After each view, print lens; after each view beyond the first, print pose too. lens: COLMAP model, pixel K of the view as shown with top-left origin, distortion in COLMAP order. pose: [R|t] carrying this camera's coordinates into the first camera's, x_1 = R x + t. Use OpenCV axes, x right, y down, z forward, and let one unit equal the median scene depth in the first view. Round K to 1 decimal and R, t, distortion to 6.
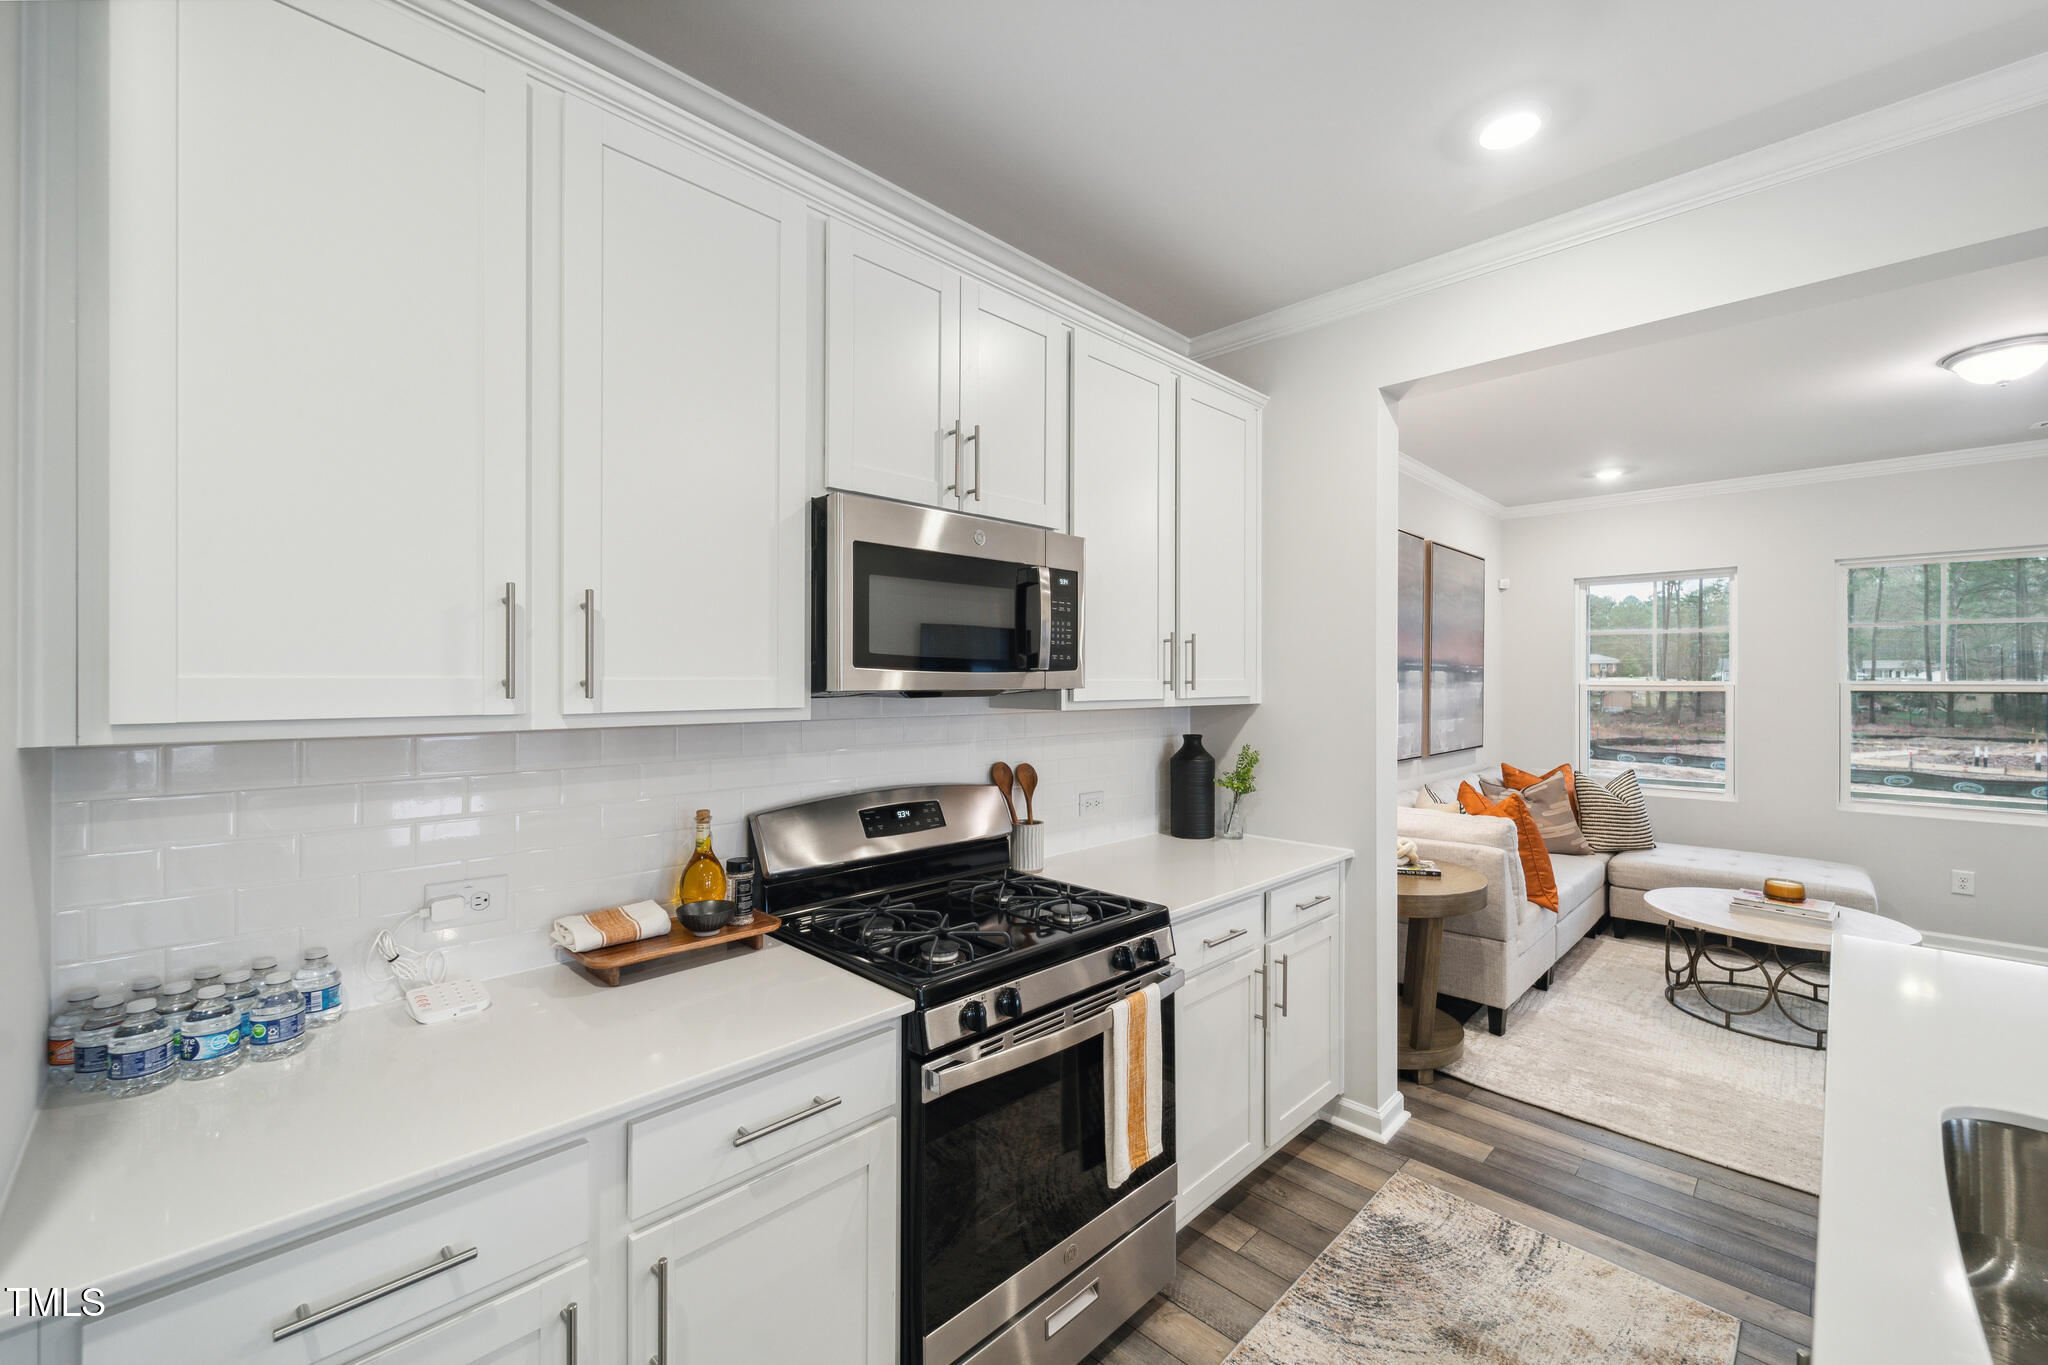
lens RADIAL K [[818.3, 0, 1024.0], [0, 818.3, 682.5], [0, 0, 1]] dist [-0.002982, -0.000784]
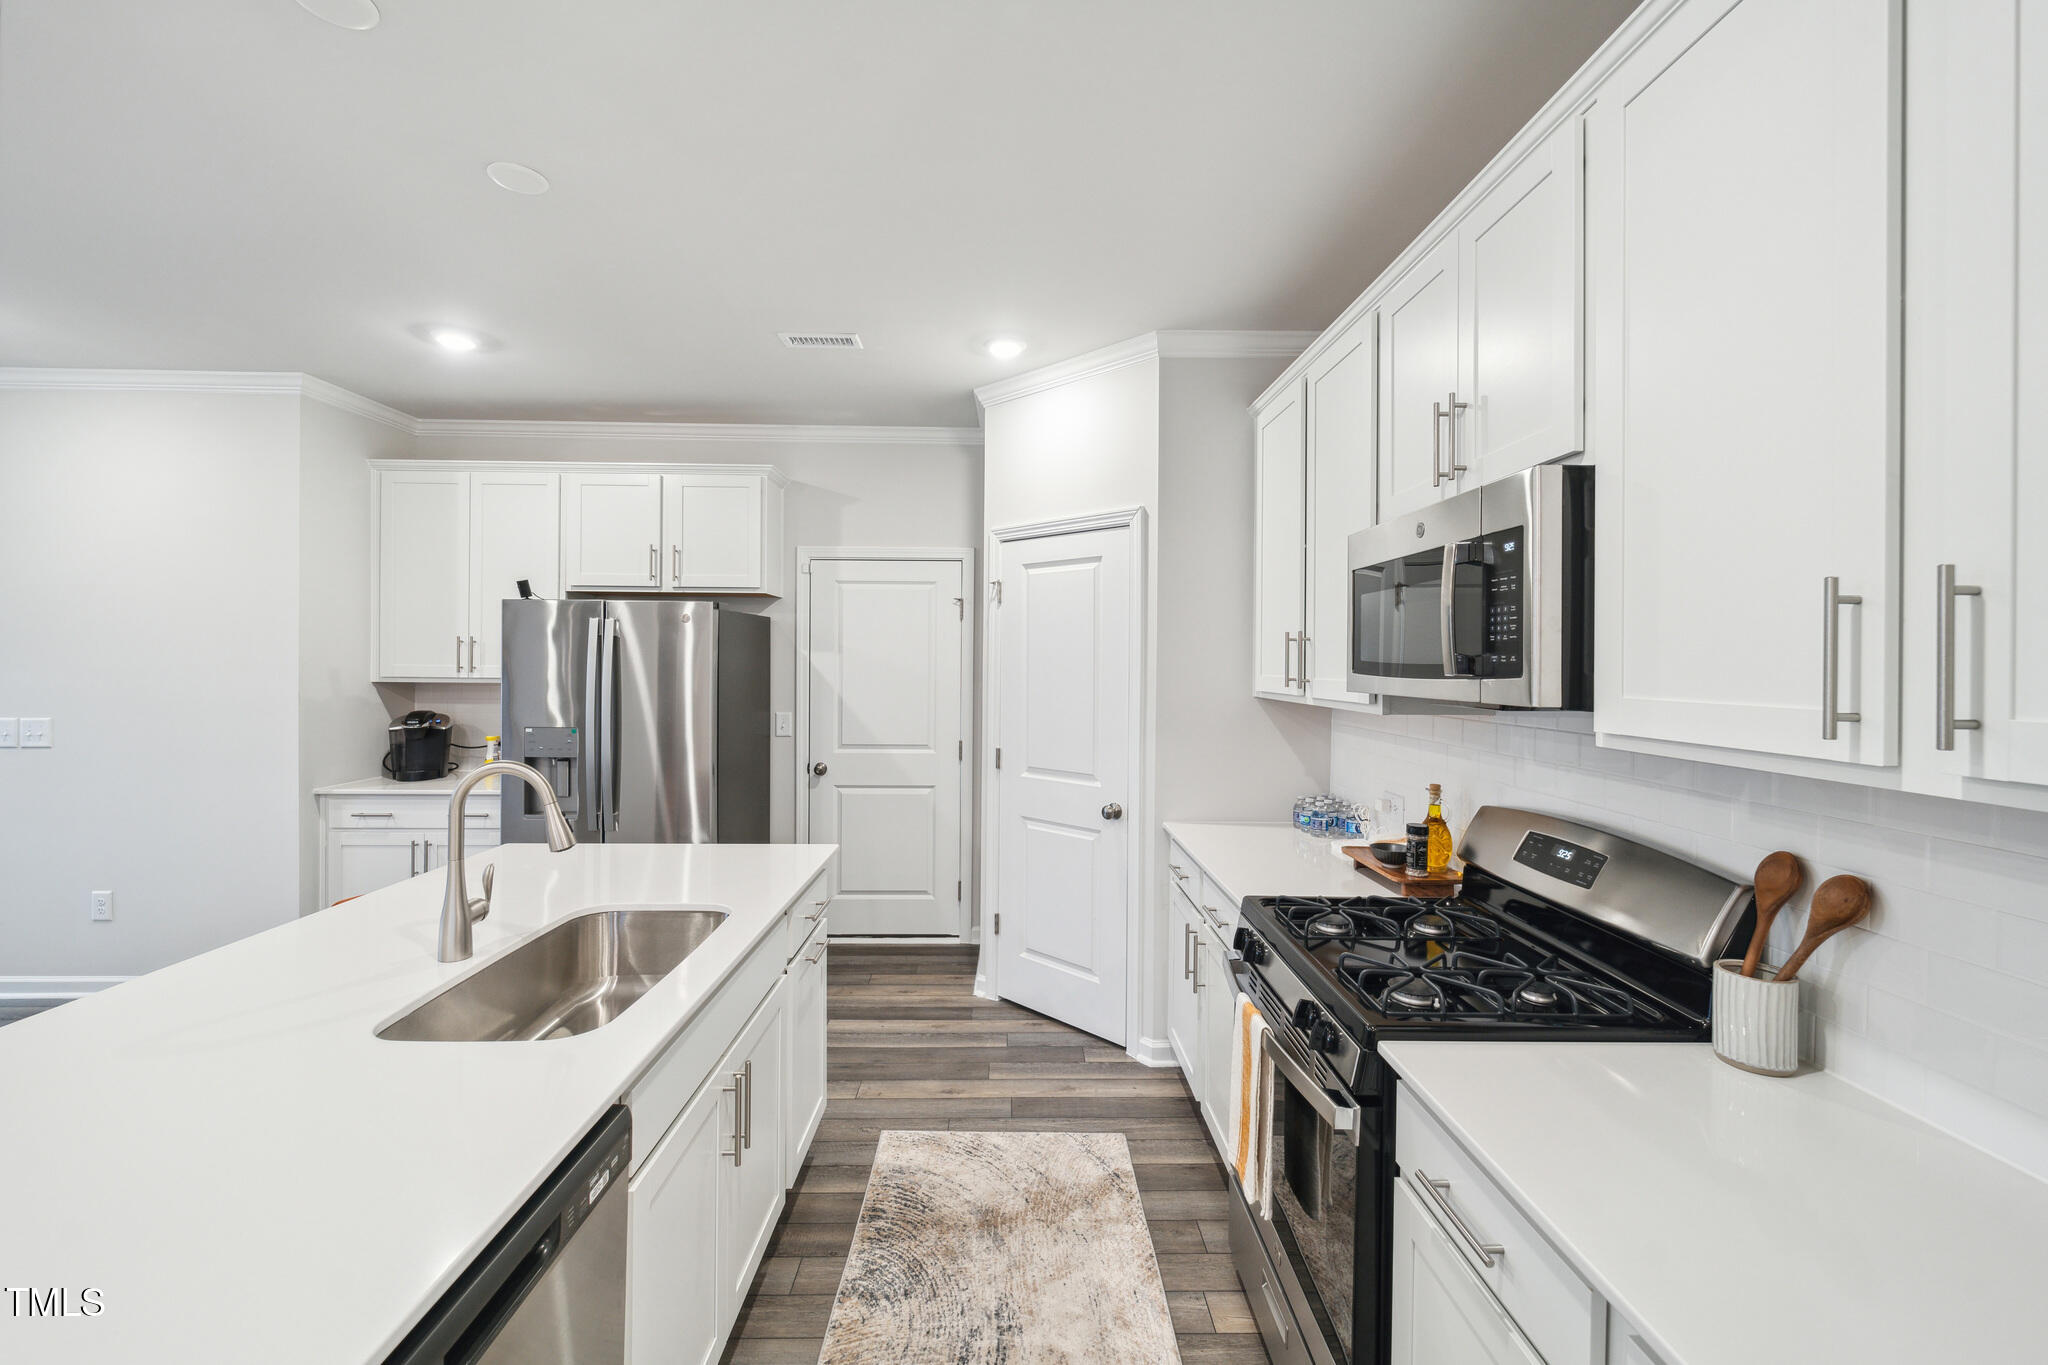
lens RADIAL K [[821.7, 0, 1020.1], [0, 821.7, 659.4], [0, 0, 1]] dist [0.000474, -0.000064]
pose [[-0.699639, -0.016923, -0.714296, 0.688592], [-0.021176, 0.999771, -0.002945, -0.015878], [0.714182, 0.013066, -0.699838, 1.003419]]
